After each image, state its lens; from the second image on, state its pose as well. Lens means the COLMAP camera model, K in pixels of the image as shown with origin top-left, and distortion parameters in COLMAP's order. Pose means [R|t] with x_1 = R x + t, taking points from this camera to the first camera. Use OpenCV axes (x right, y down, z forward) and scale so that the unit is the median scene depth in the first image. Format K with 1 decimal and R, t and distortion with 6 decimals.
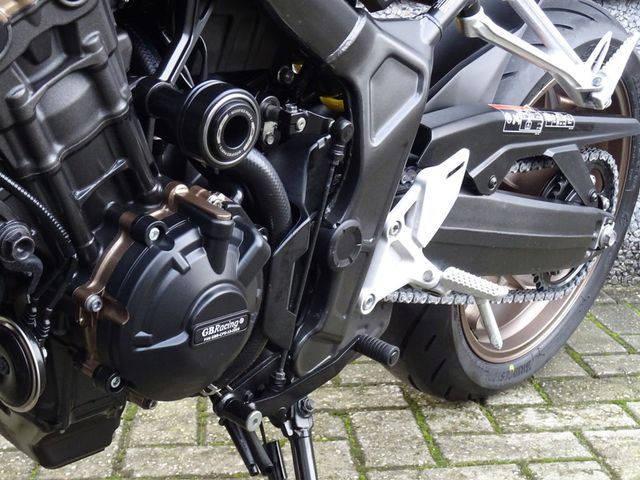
lens RADIAL K [[1069.1, 0, 320.0], [0, 1069.1, 240.0], [0, 0, 1]] dist [-0.006254, -0.004522]
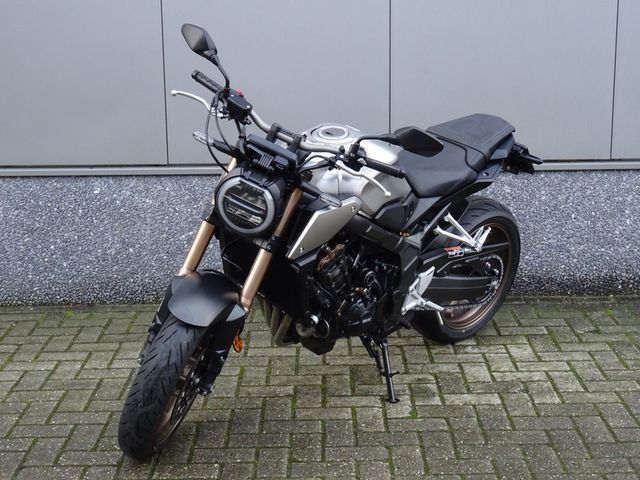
lens RADIAL K [[1069.1, 0, 320.0], [0, 1069.1, 240.0], [0, 0, 1]] dist [-0.006254, -0.004522]
pose [[0.996249, 0.008714, -0.086089, 0.067176], [-0.005966, 0.999466, 0.032122, -0.275074], [0.086322, -0.031488, 0.995770, -2.410566]]
